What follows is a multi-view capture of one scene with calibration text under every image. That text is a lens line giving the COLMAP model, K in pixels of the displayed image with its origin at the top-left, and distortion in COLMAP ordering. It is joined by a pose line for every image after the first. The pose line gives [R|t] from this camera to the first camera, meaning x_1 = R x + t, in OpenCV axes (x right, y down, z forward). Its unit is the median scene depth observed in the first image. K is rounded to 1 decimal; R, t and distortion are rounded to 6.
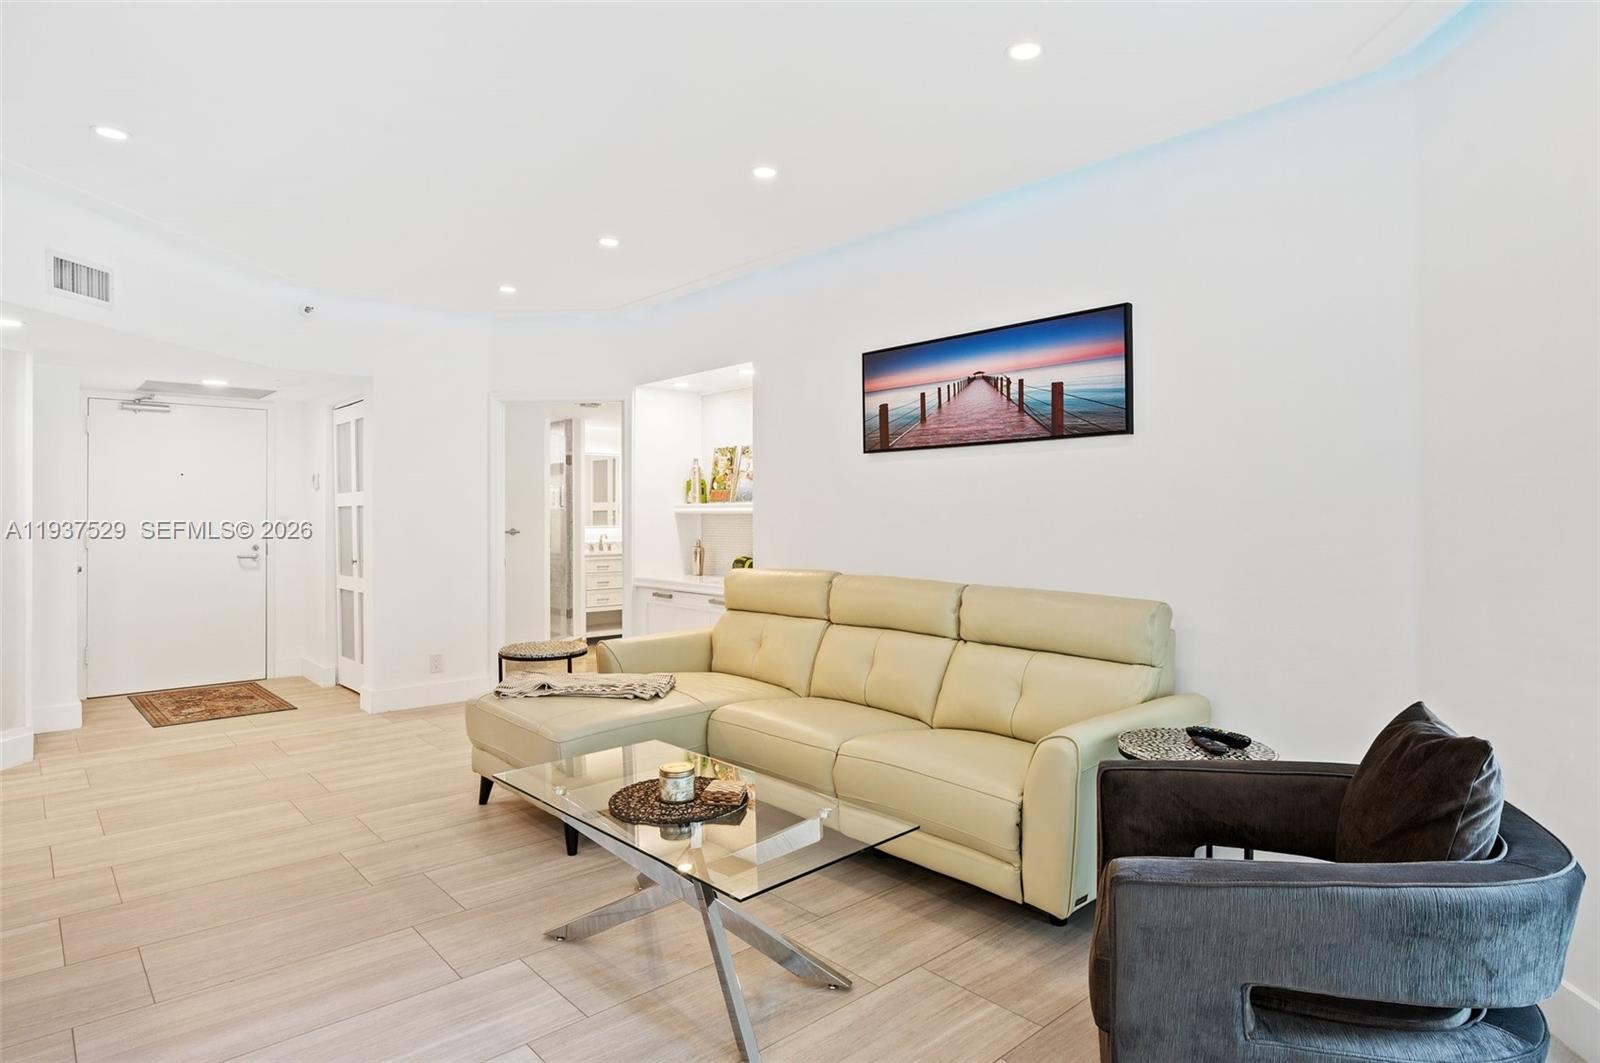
lens RADIAL K [[890.1, 0, 801.0], [0, 890.1, 501.1], [0, 0, 1]] dist [-0.001273, -0.000443]
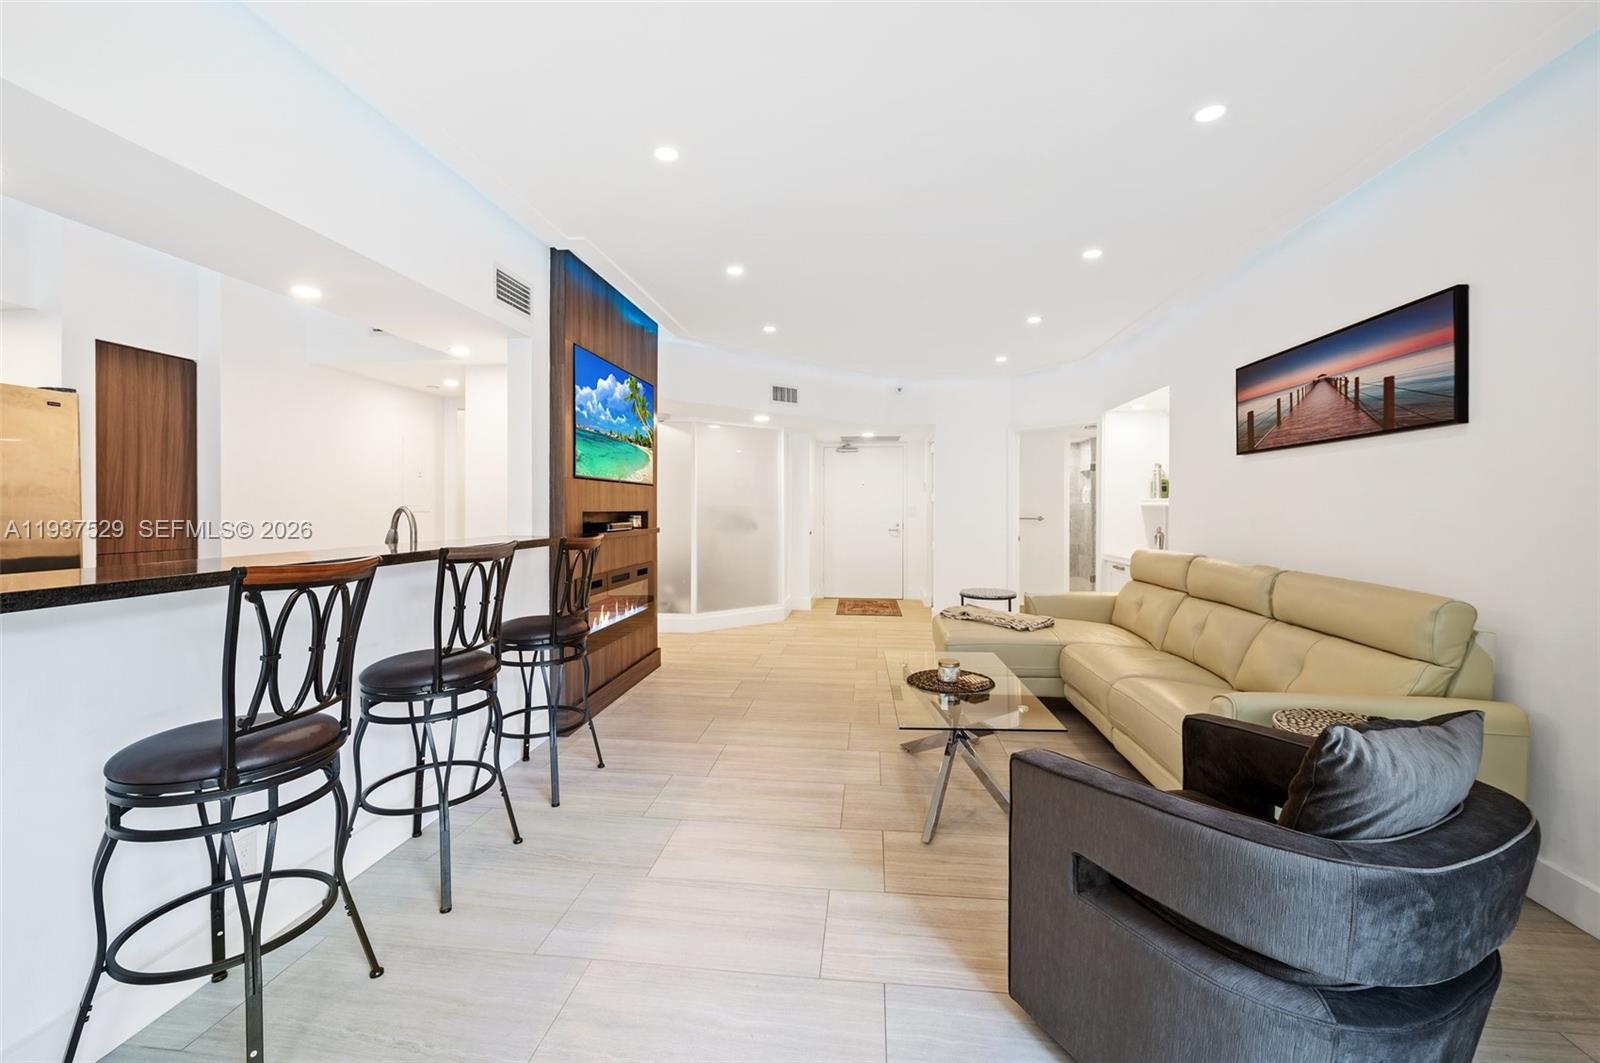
lens RADIAL K [[642.1, 0, 803.7], [0, 642.1, 508.6], [0, 0, 1]] dist [-0.000620, 0.000124]
pose [[0.661694, 0.005651, -0.749753, 0.373434], [0.007735, 0.999867, 0.014363, 0.000259], [0.749734, -0.015304, 0.661562, 0.018565]]
